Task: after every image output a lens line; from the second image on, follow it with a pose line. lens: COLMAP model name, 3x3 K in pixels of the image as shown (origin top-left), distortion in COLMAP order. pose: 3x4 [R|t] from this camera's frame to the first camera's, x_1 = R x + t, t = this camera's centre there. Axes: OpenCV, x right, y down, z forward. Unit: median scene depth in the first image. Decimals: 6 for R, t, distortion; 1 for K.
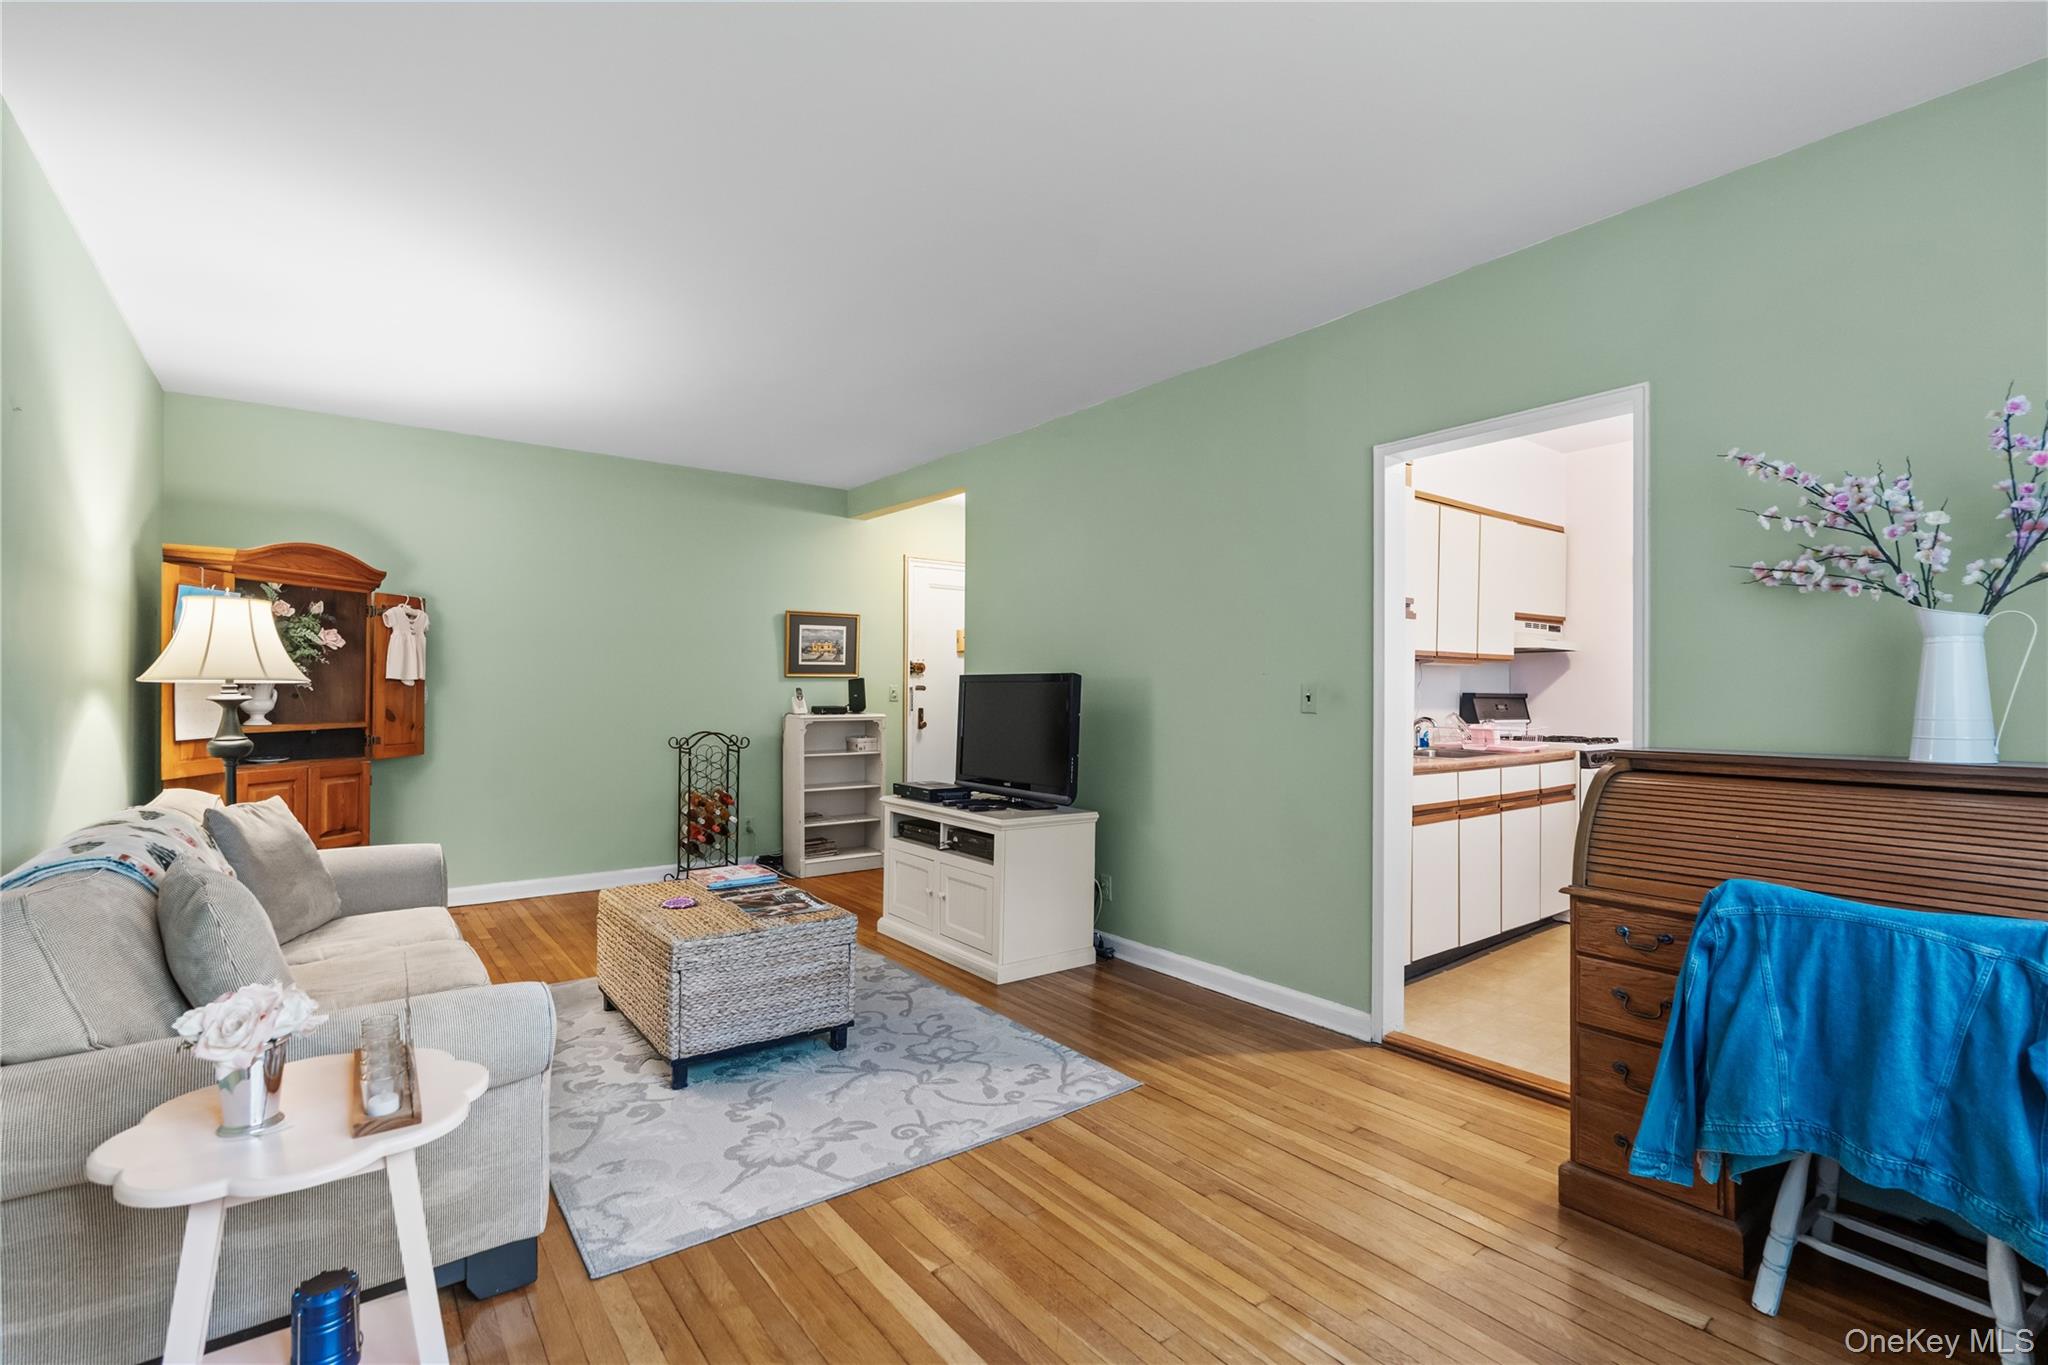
lens RADIAL K [[922.9, 0, 1018.5], [0, 922.9, 691.1], [0, 0, 1]] dist [-0.010639, 0.000181]
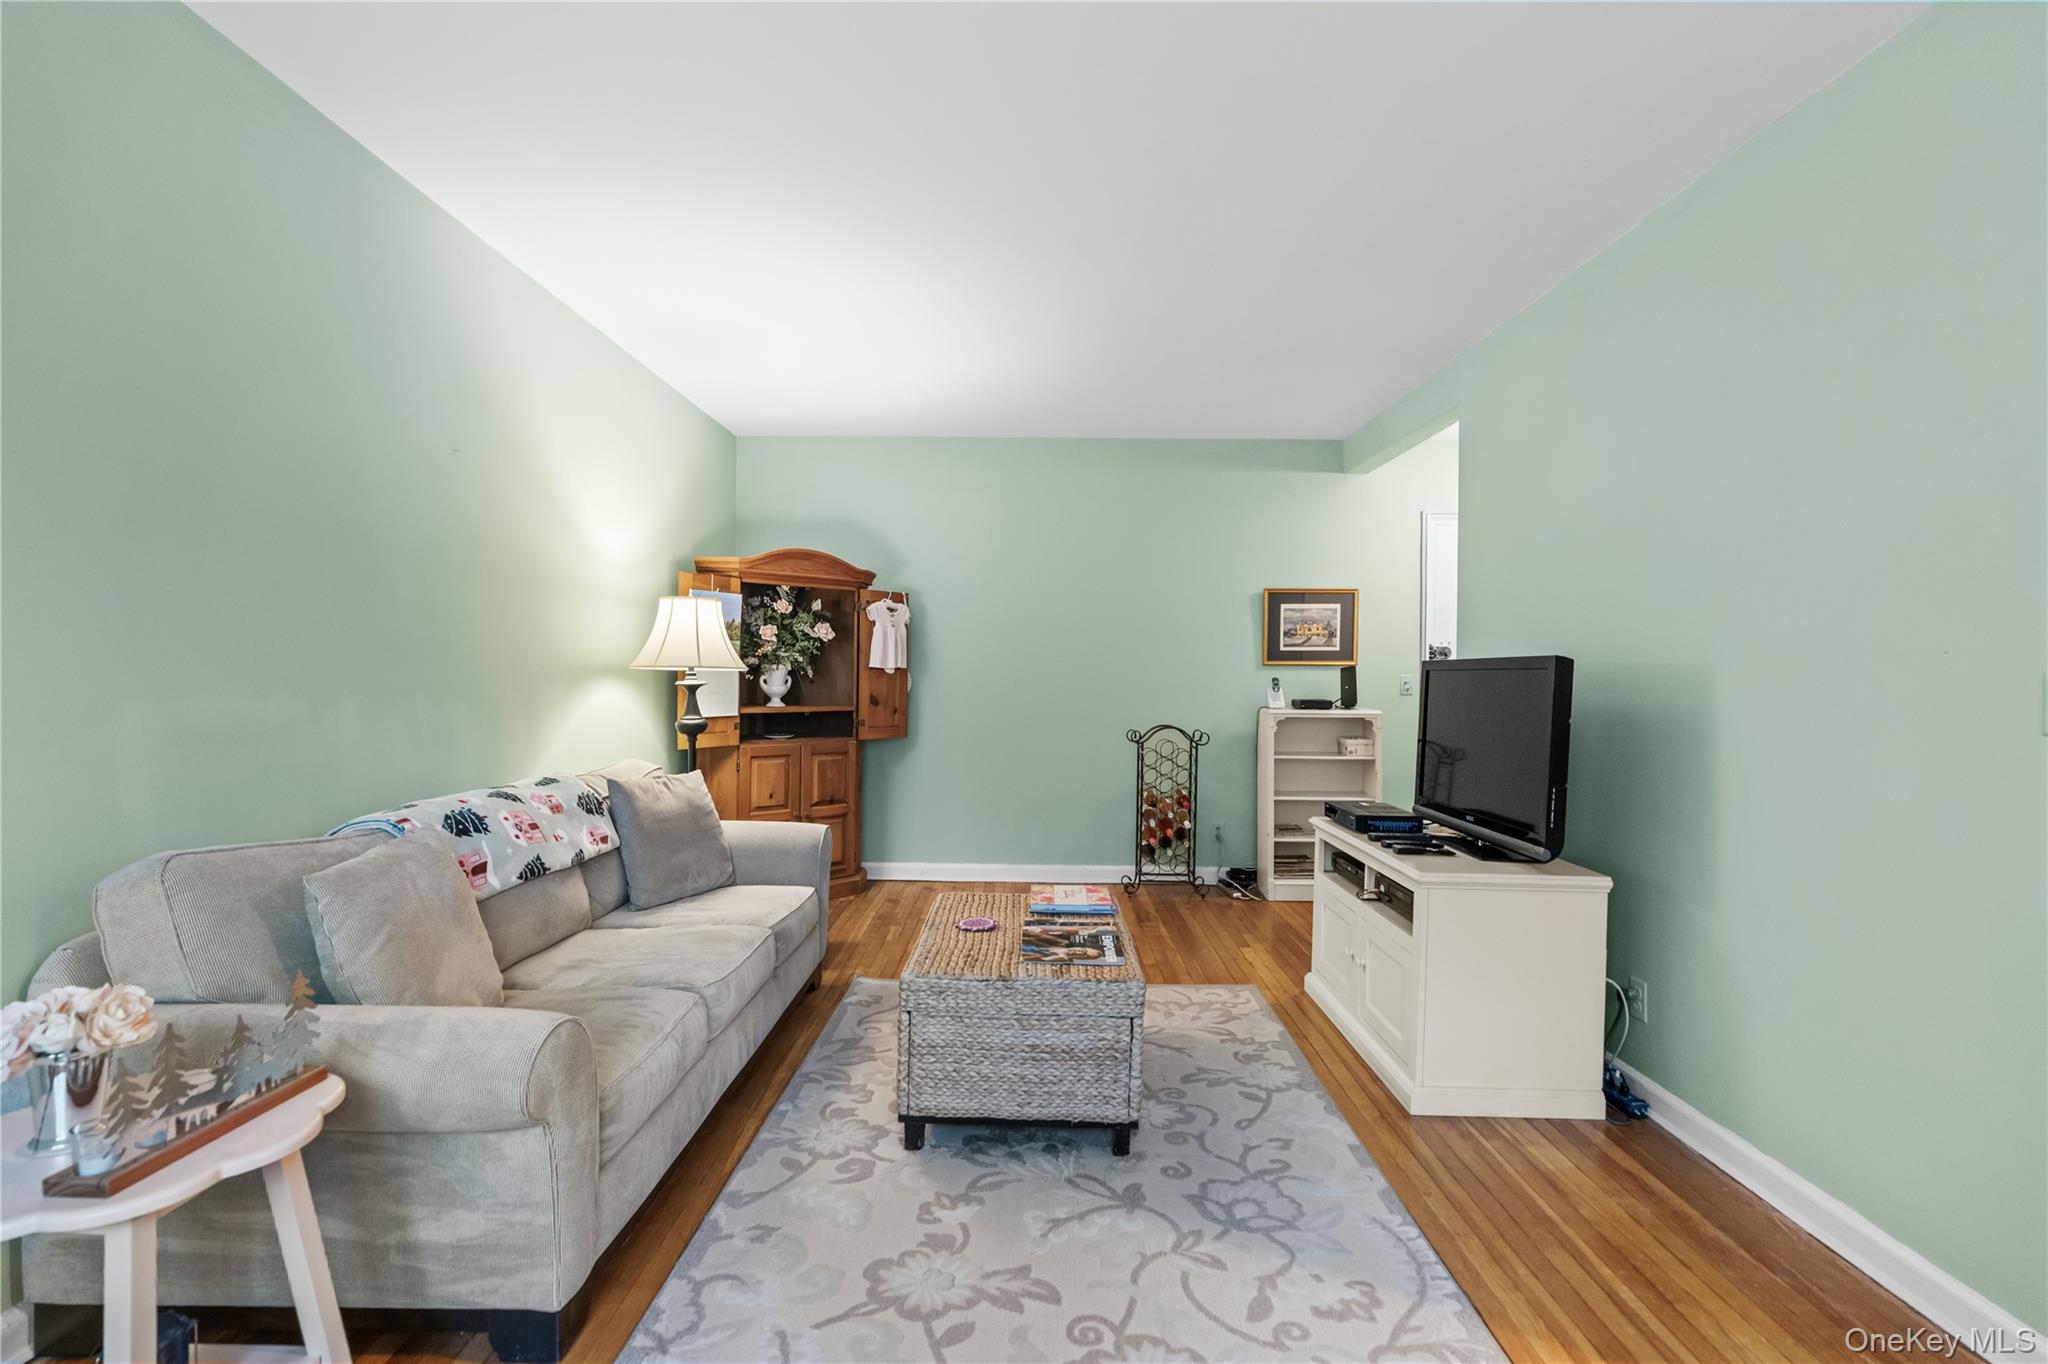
lens RADIAL K [[923.3, 0, 1021.8], [0, 923.3, 673.7], [0, 0, 1]] dist [-0.017748, 0.008259]
pose [[0.787266, 0.002424, -0.616608, 0.153098], [-0.007494, 0.999956, -0.005636, -0.000737], [0.616568, 0.009058, 0.787250, 0.261017]]
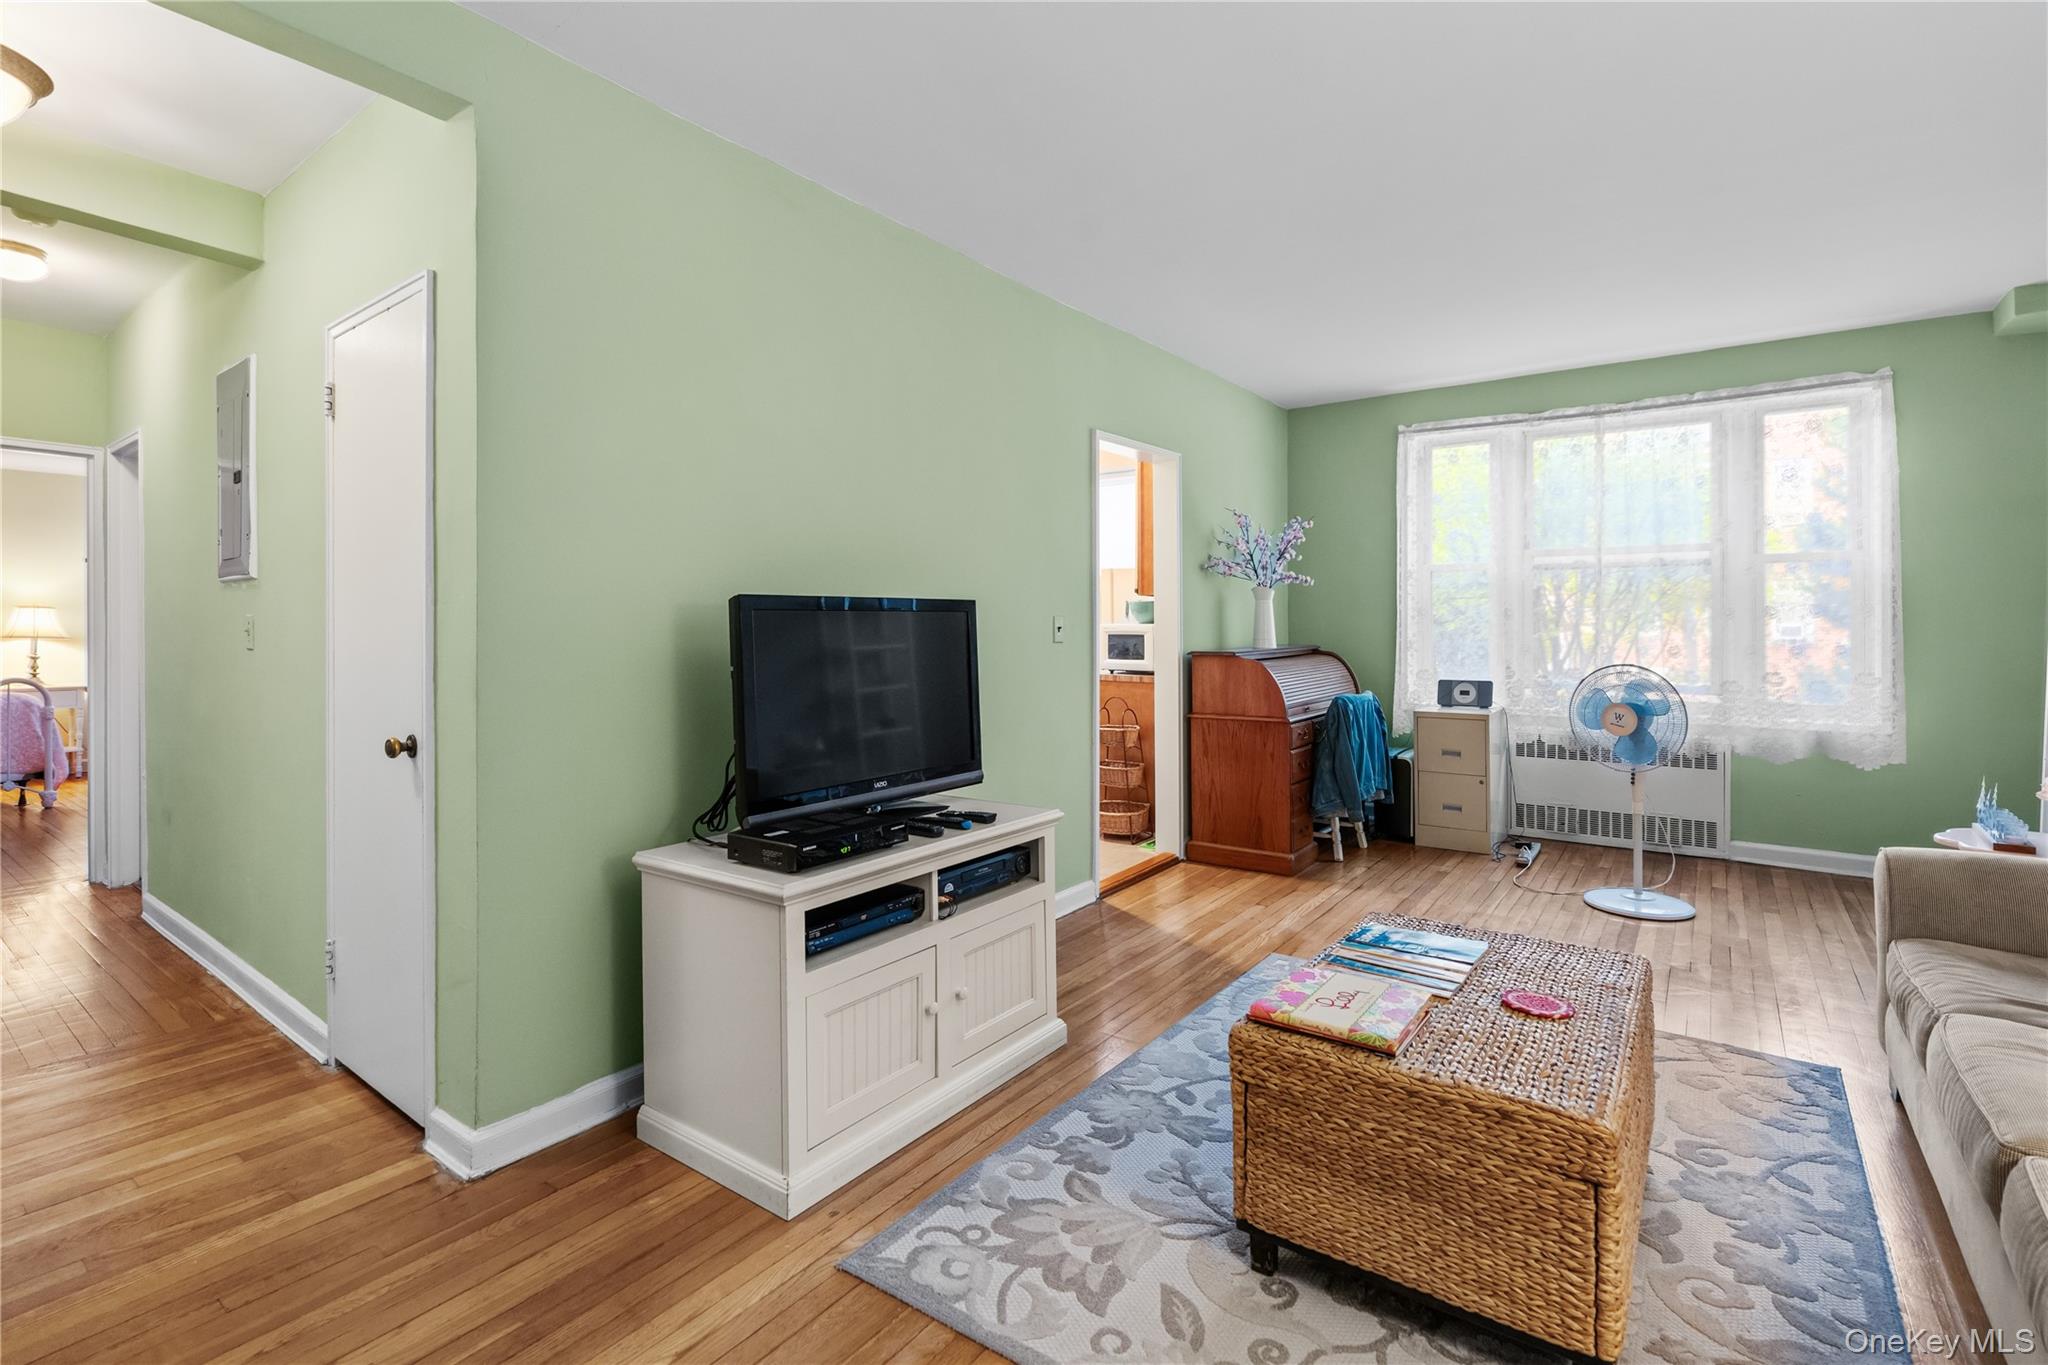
lens RADIAL K [[944.3, 0, 1015.8], [0, 944.3, 620.7], [0, 0, 1]] dist [-0.014680, 0.006742]
pose [[-0.276856, -0.002031, 0.960909, -0.640280], [0.003618, 0.999988, 0.003156, -0.005833], [-0.960905, 0.004350, -0.276845, 1.124613]]
